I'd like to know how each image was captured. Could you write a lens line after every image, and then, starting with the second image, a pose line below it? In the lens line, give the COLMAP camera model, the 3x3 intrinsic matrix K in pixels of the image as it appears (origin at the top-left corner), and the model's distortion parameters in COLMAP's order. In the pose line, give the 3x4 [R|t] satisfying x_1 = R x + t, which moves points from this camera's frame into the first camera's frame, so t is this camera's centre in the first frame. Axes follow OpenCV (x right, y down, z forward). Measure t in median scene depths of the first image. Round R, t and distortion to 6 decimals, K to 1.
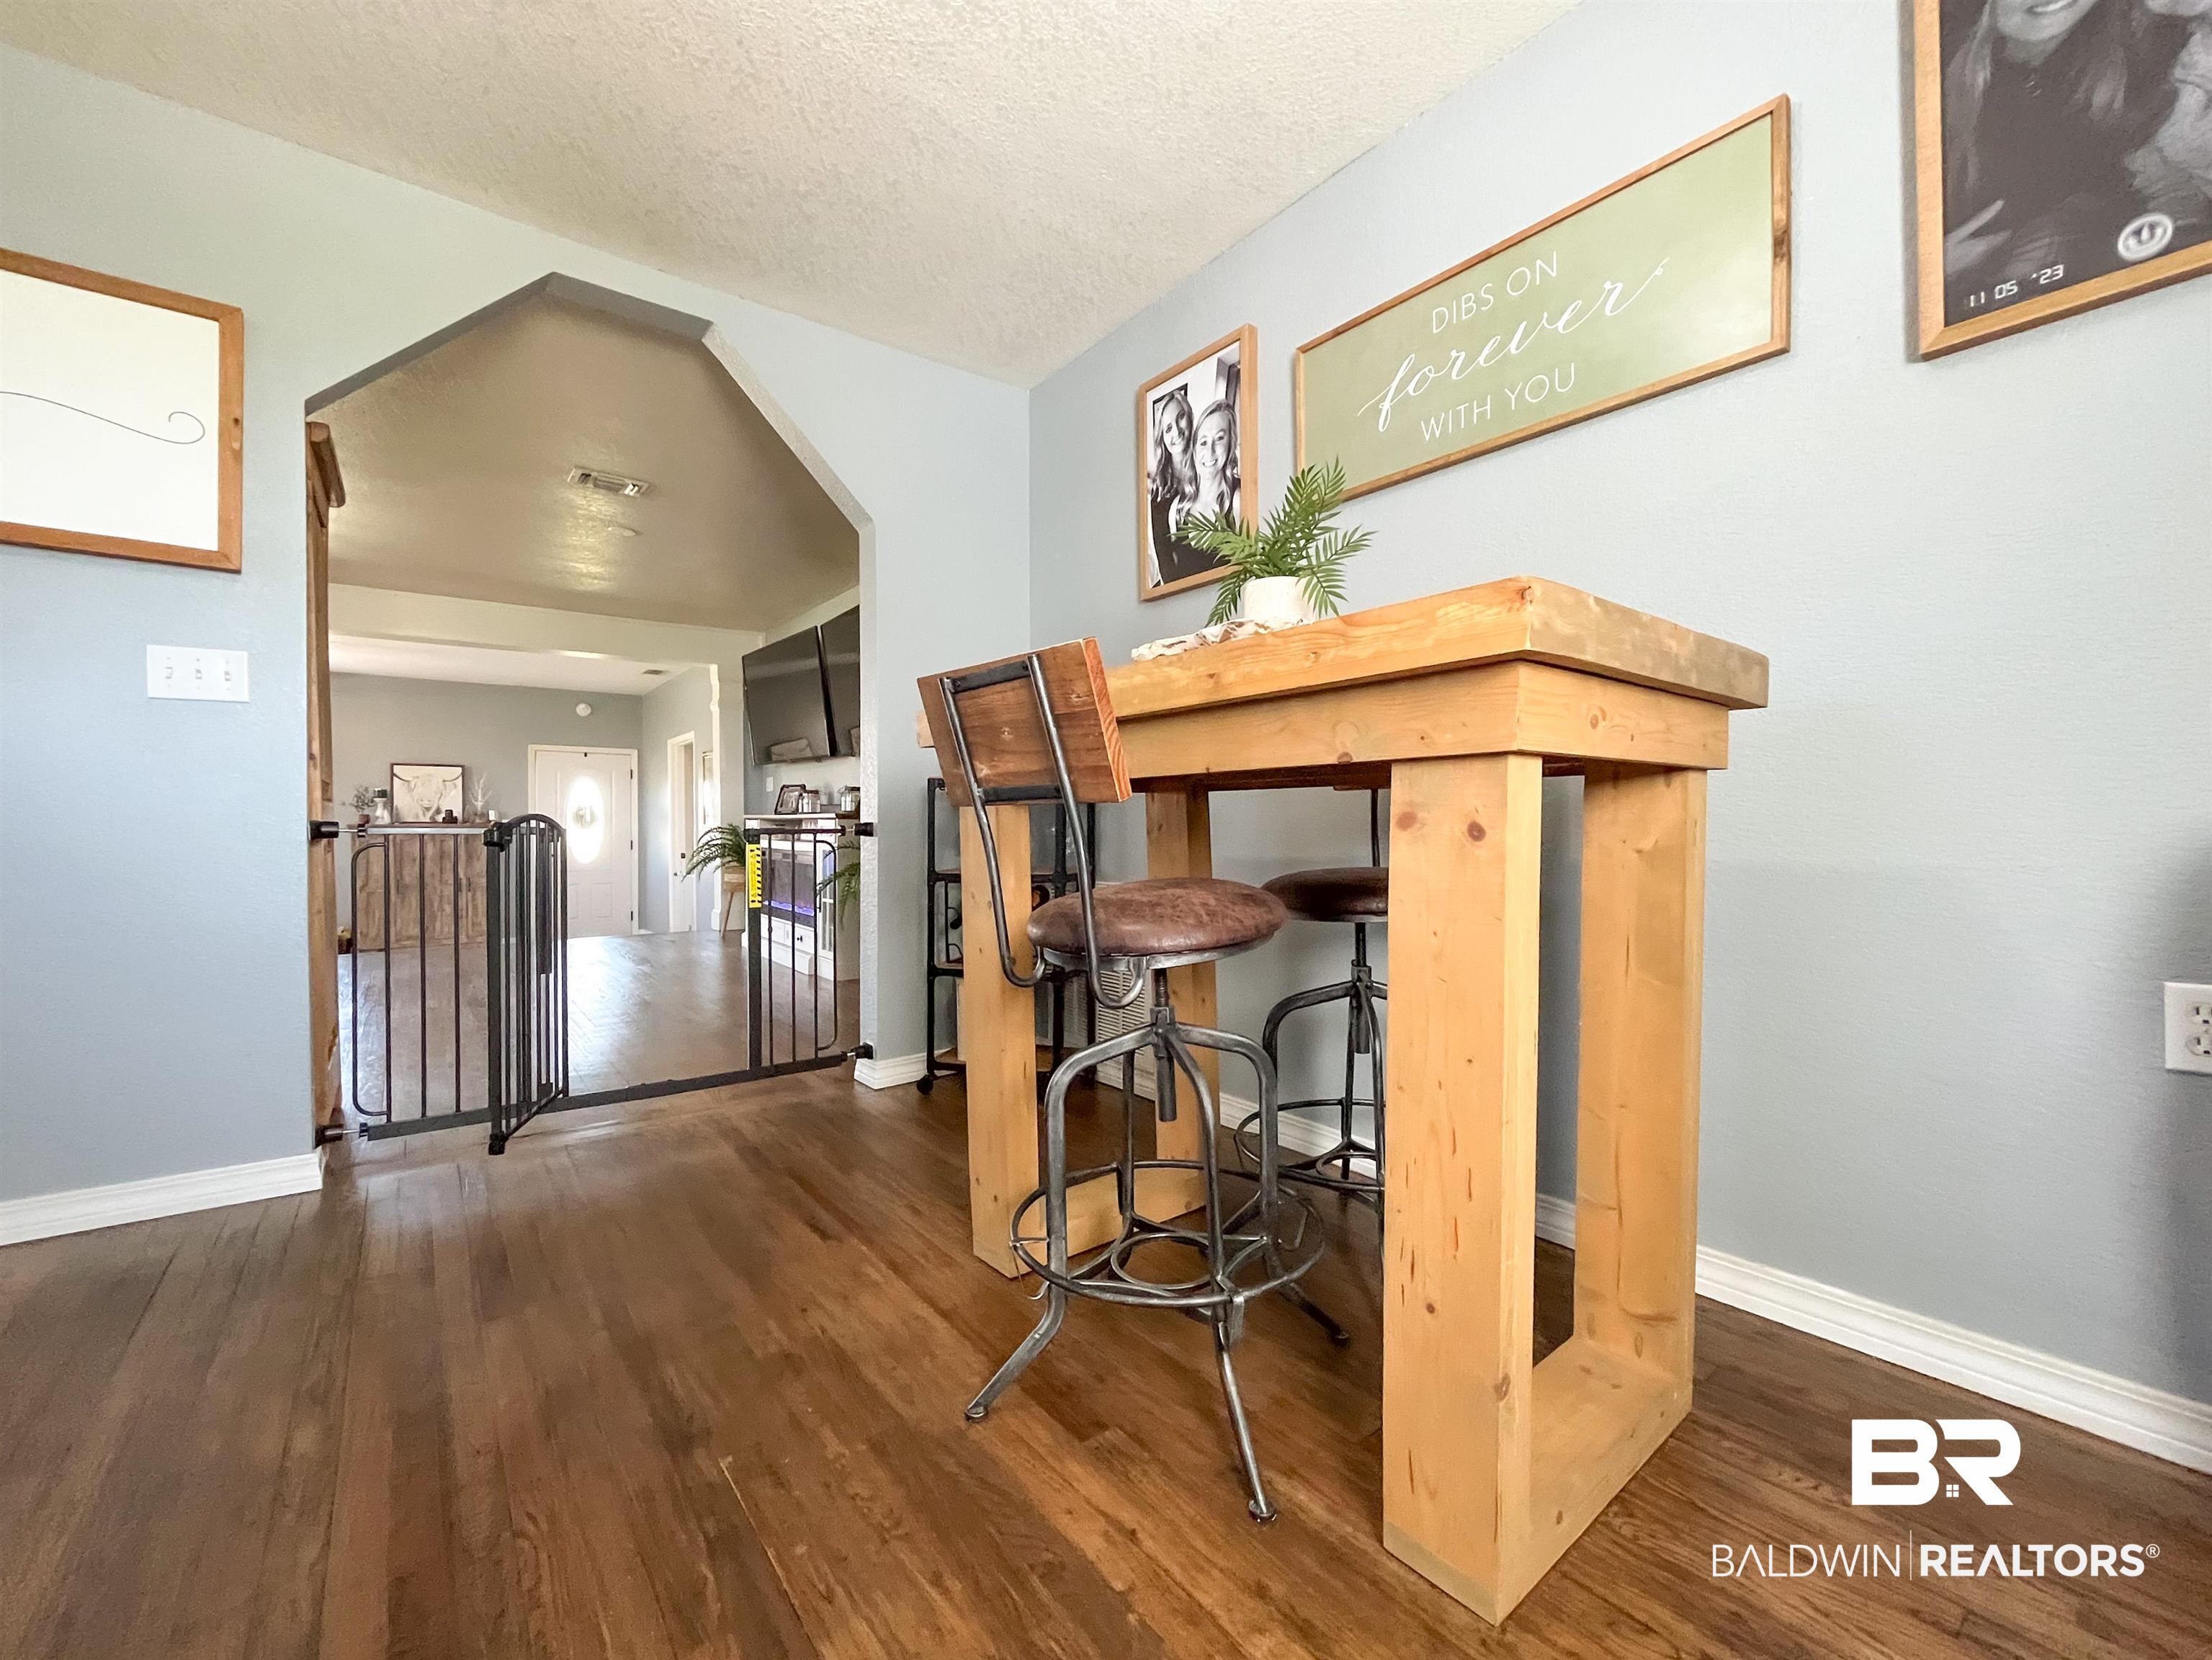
lens RADIAL K [[897.0, 0, 1118.2], [0, 897.0, 829.4], [0, 0, 1]] dist [-0.002671, -0.000405]
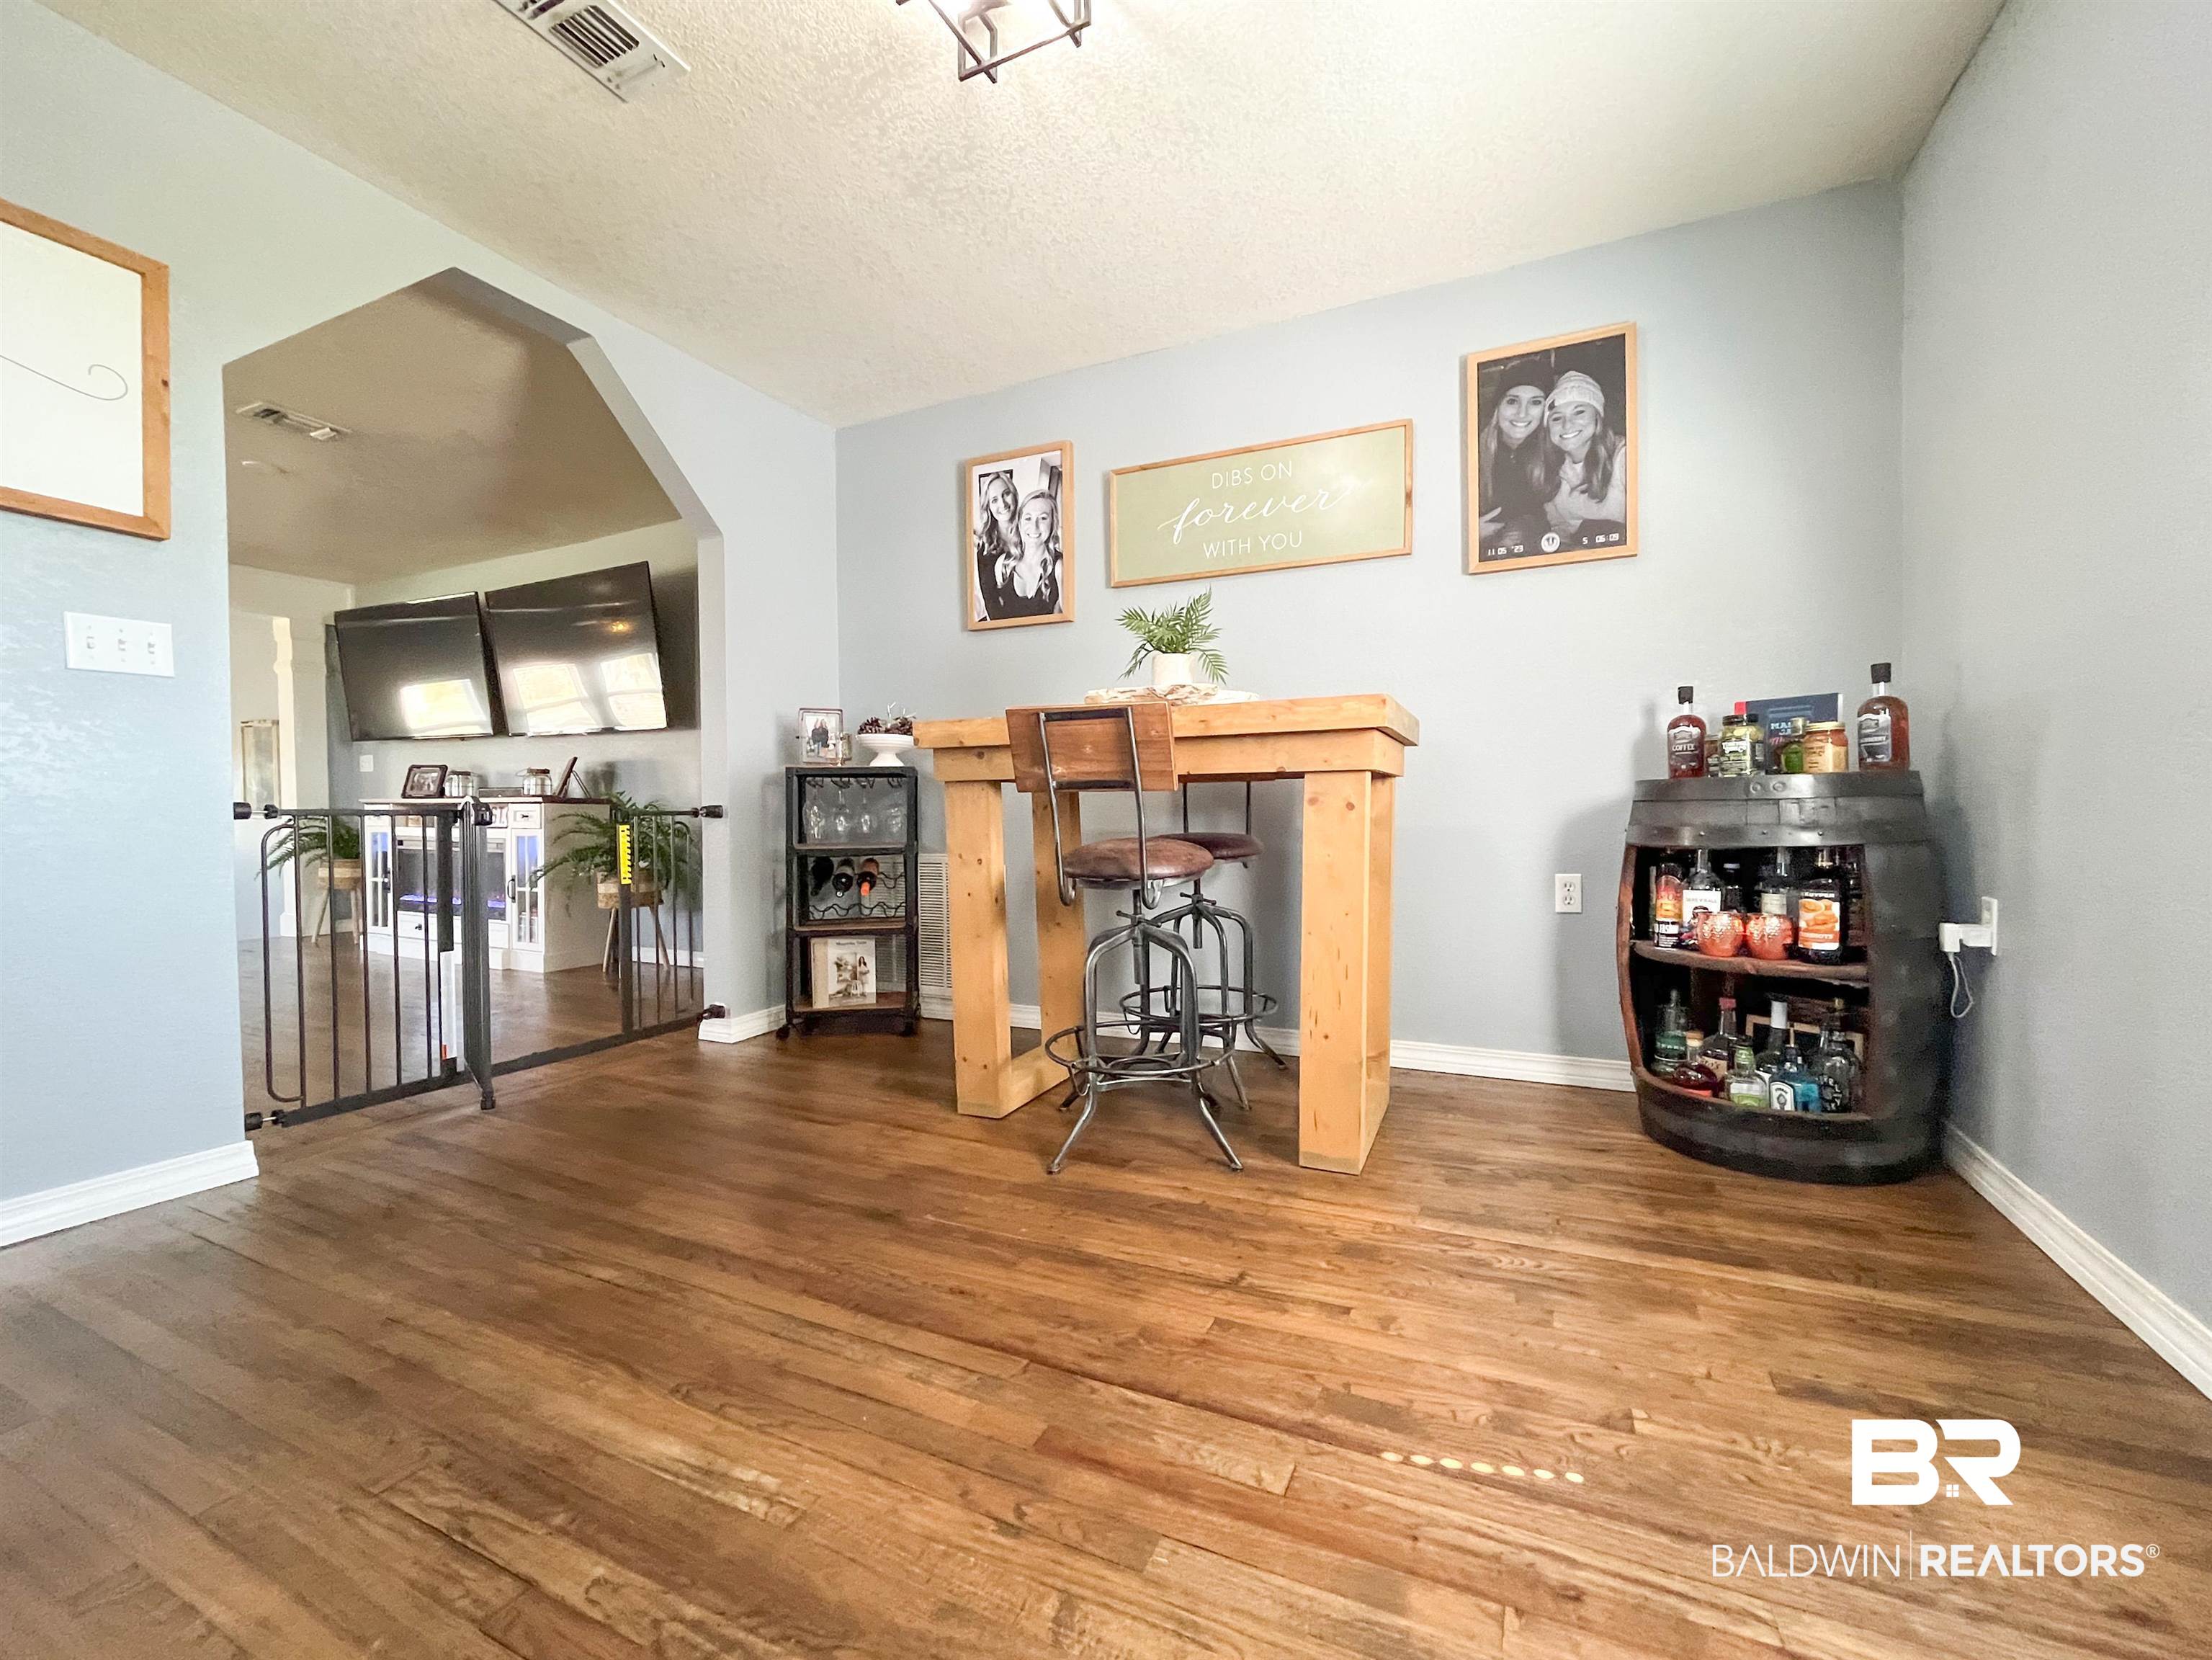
lens RADIAL K [[897.0, 0, 1107.1], [0, 897.0, 829.1], [0, 0, 1]] dist [-0.002671, -0.000405]
pose [[0.892743, -0.010803, 0.450436, -0.480173], [0.004440, 0.999875, 0.015181, 0.009661], [-0.450544, -0.011553, 0.892679, -0.286820]]
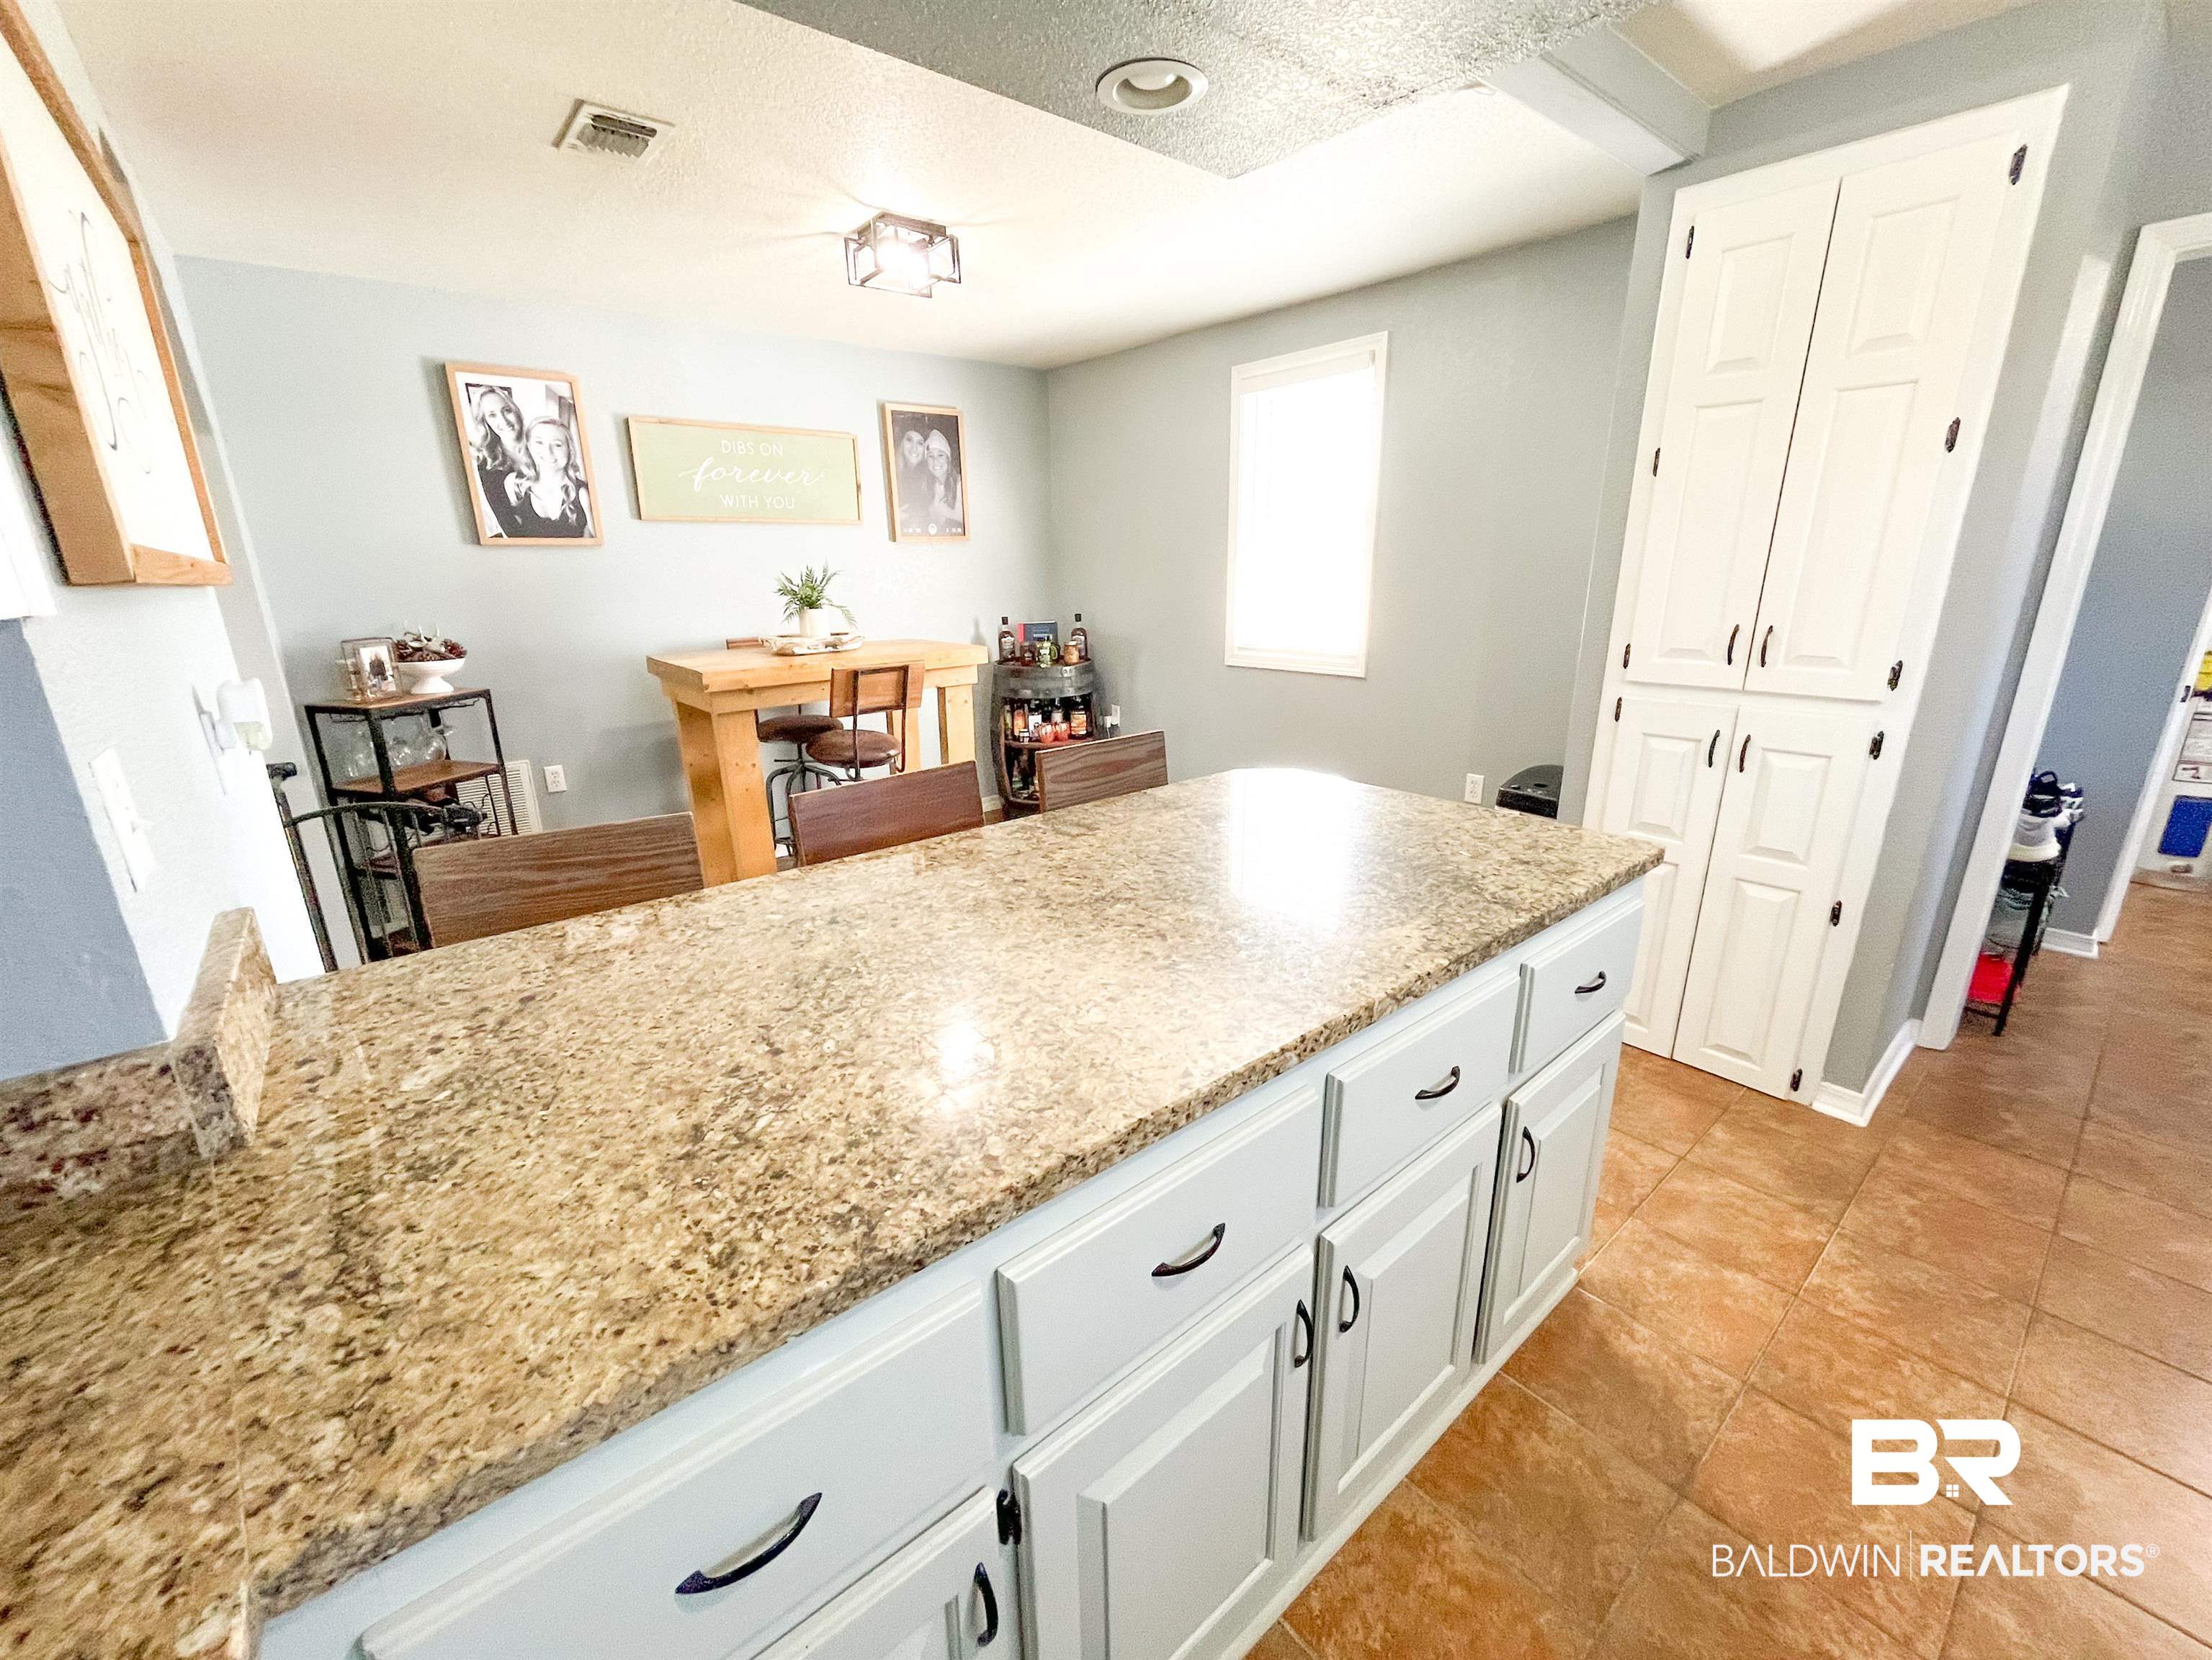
lens RADIAL K [[897.0, 0, 1111.1], [0, 897.0, 828.1], [0, 0, 1]] dist [-0.002671, -0.000405]
pose [[-0.023843, -0.278767, 0.960063, -1.731022], [0.018821, 0.960040, 0.279228, -0.267237], [-0.999539, 0.024727, -0.017644, 0.165948]]
